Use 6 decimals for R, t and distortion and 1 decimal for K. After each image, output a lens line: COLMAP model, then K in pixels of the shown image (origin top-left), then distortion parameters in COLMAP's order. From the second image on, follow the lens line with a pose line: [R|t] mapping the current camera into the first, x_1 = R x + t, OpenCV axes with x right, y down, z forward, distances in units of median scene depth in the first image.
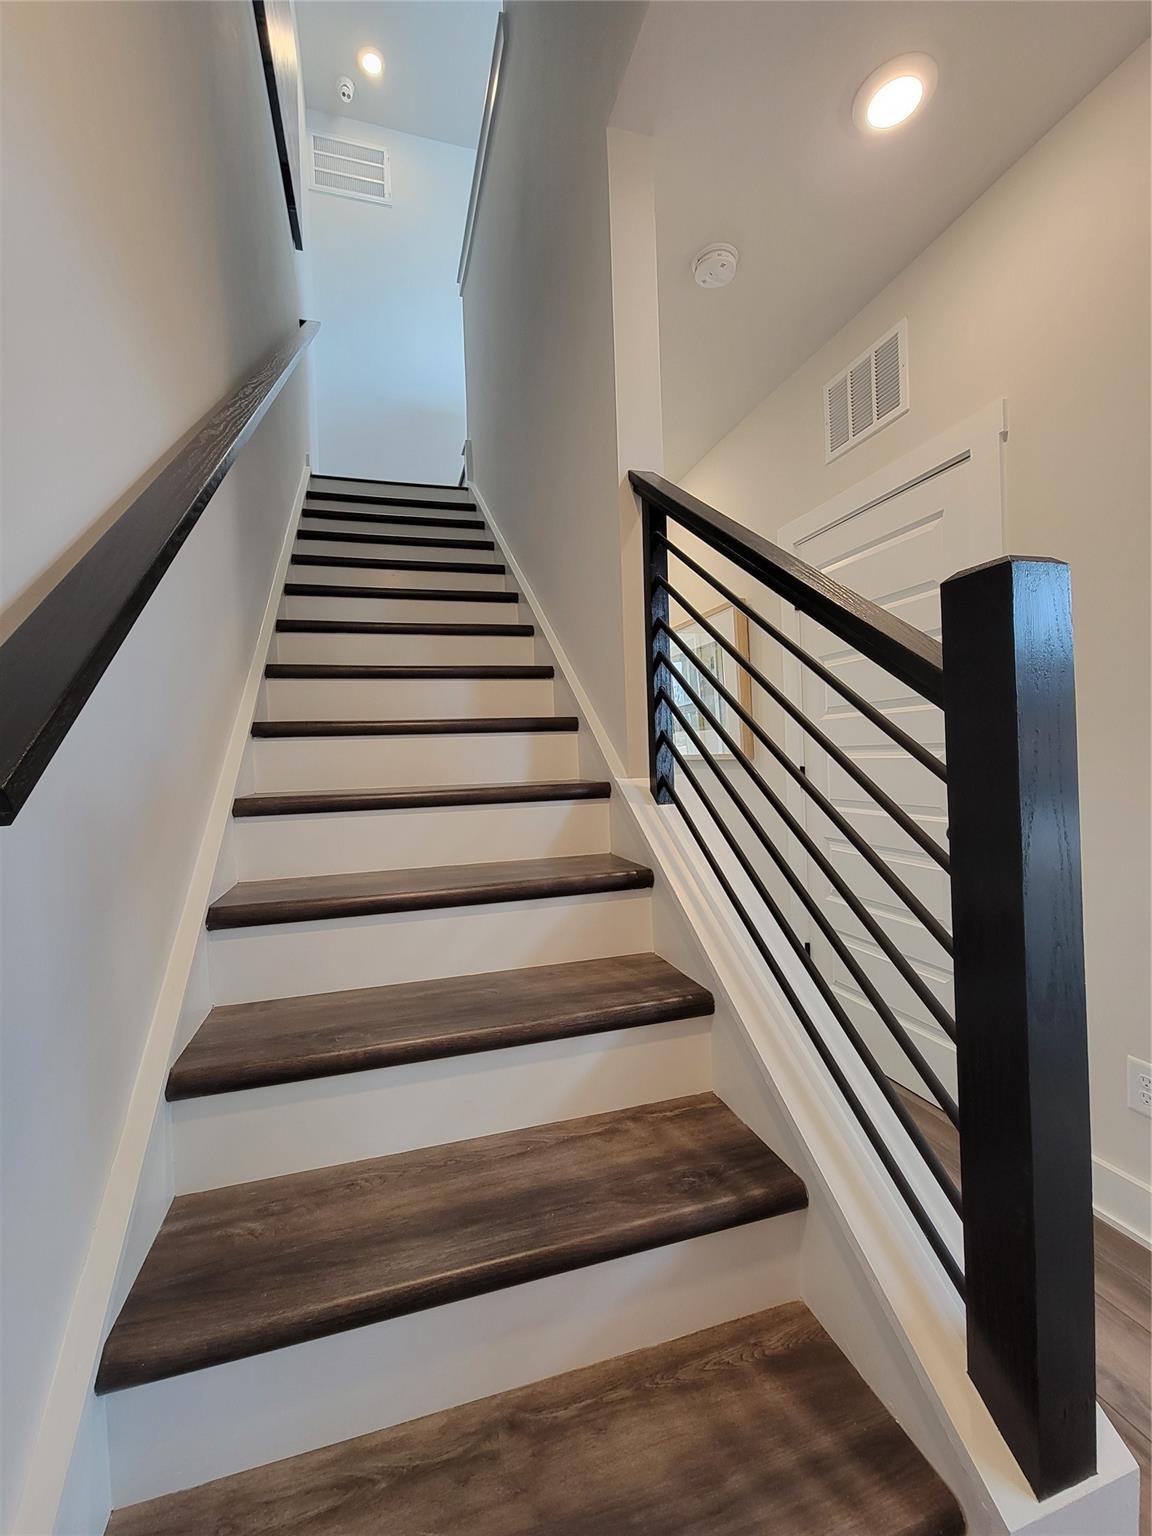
lens RADIAL K [[623.1, 0, 575.5], [0, 623.1, 761.8], [0, 0, 1]] dist [-0.000058, -0.002153]
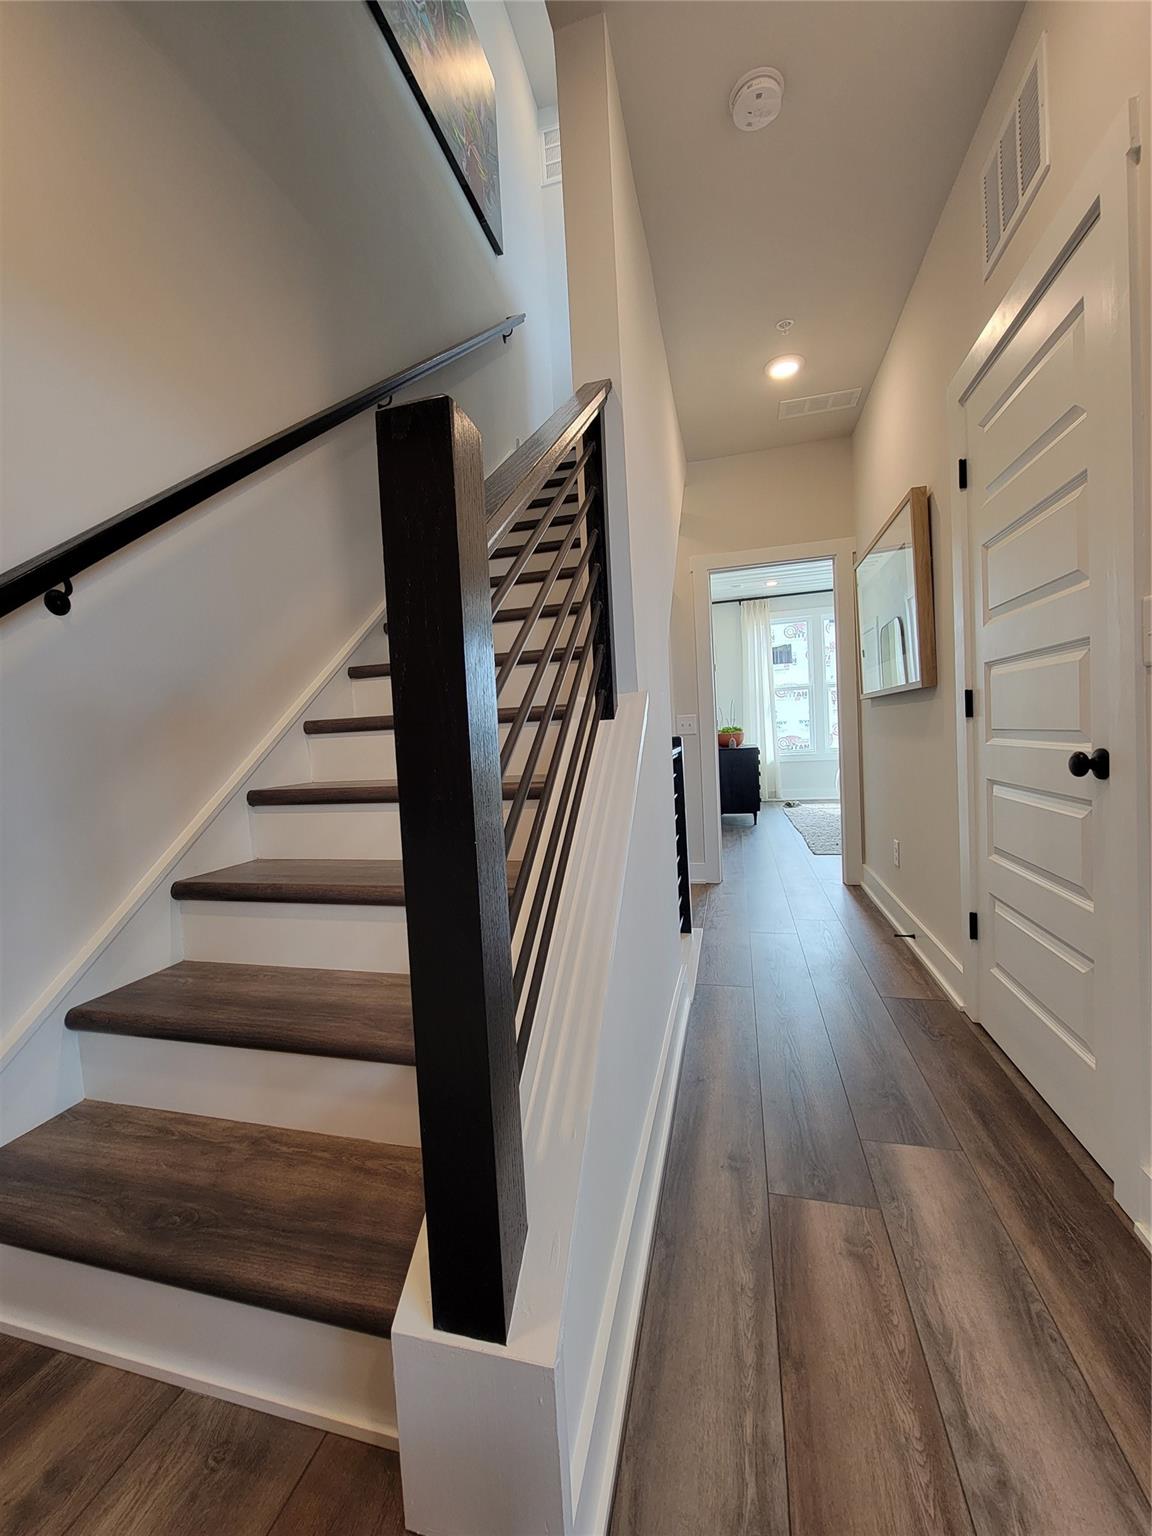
lens RADIAL K [[623.1, 0, 577.5], [0, 623.1, 763.8], [0, 0, 1]] dist [-0.000058, -0.002153]
pose [[0.855017, 0.013980, -0.518411, 1.017869], [0.019840, 0.998023, 0.059635, 0.124287], [0.518220, -0.061274, 0.853050, 0.193568]]
